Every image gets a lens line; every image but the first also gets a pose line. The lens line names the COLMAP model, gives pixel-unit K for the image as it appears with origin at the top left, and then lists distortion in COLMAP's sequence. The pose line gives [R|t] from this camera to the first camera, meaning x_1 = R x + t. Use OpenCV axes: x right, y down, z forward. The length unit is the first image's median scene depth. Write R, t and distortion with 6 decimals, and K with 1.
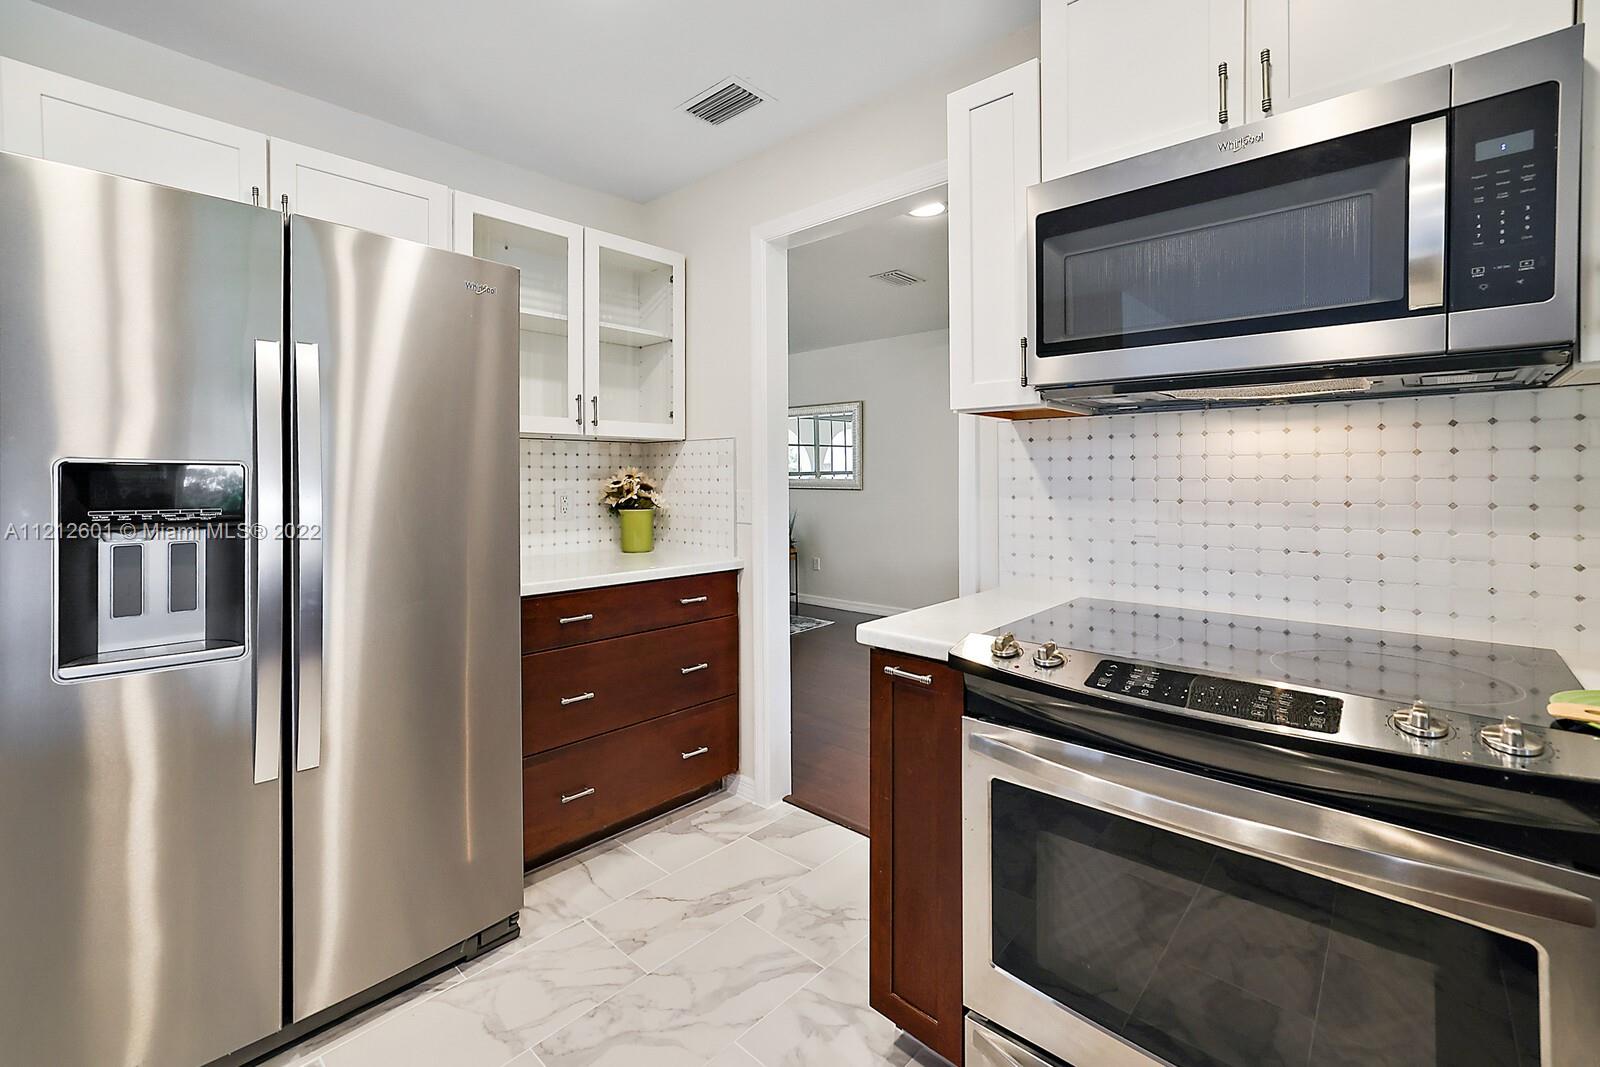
lens RADIAL K [[694.2, 0, 782.4], [0, 694.2, 480.0], [0, 0, 1]] dist [-0.010748, 0.000720]
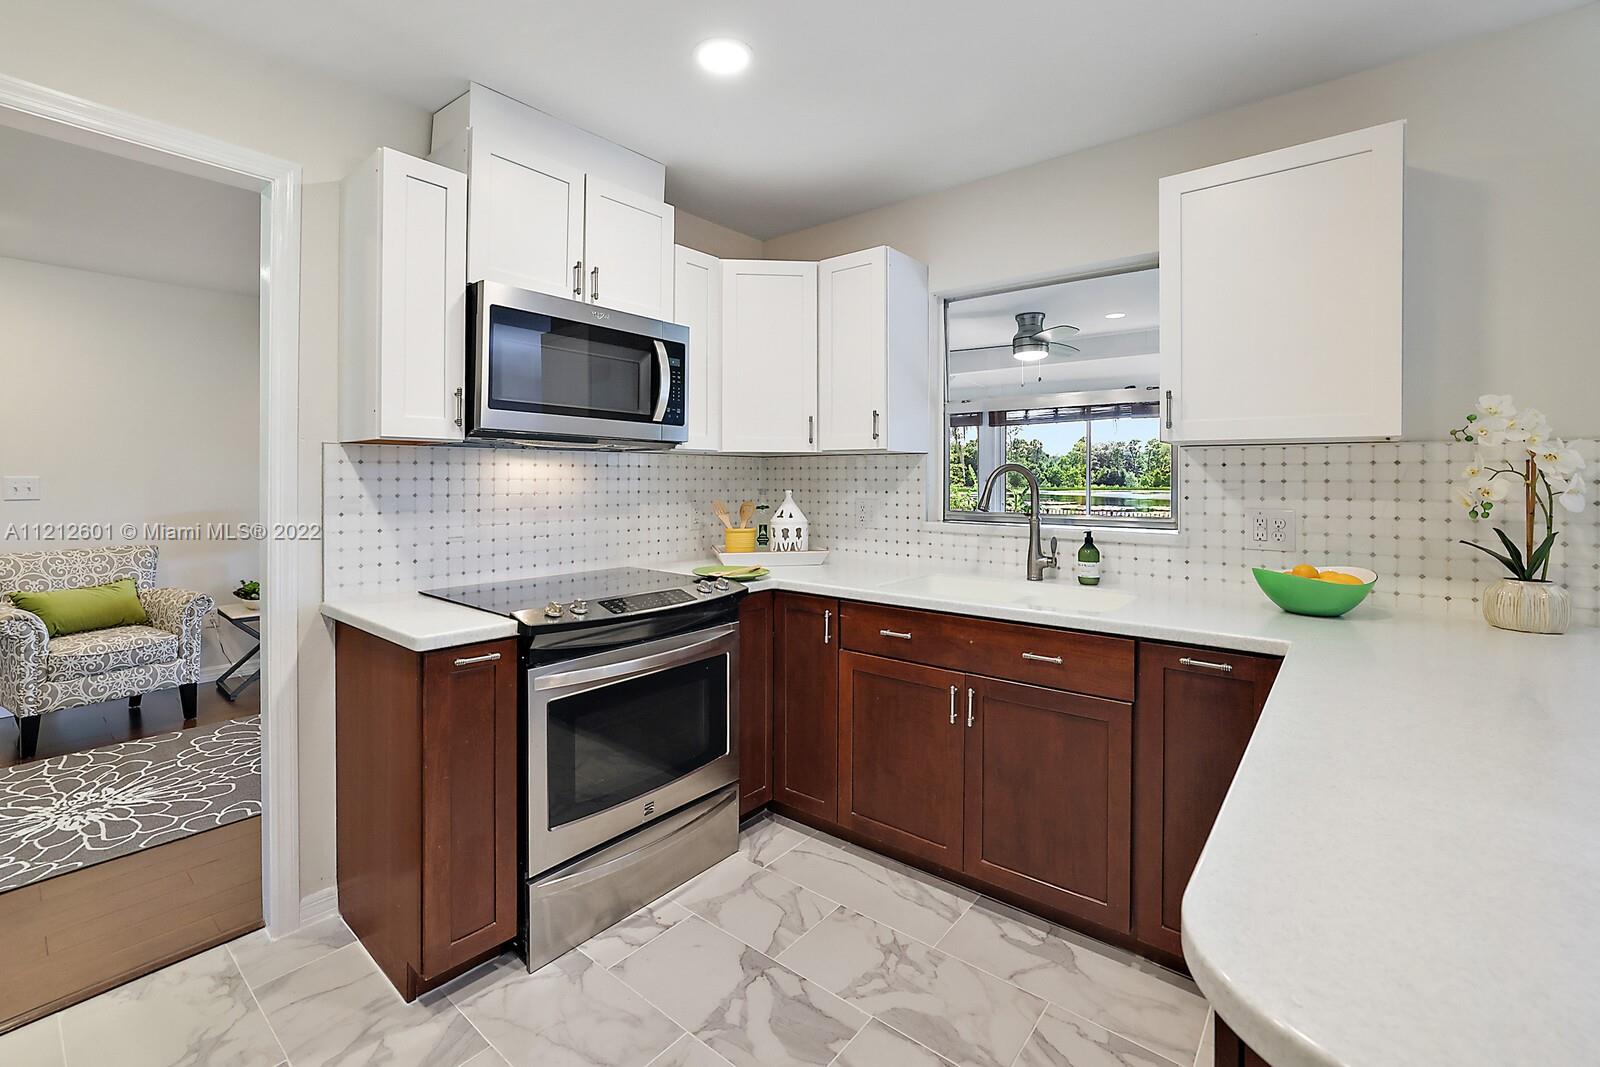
lens RADIAL K [[694.2, 0, 800.5], [0, 694.2, 484.1], [0, 0, 1]] dist [-0.010748, 0.000720]
pose [[-0.054264, -0.012804, 0.998445, -0.831295], [-0.004881, 0.999909, 0.012558, -0.041924], [-0.998515, -0.004192, -0.054322, 0.378132]]
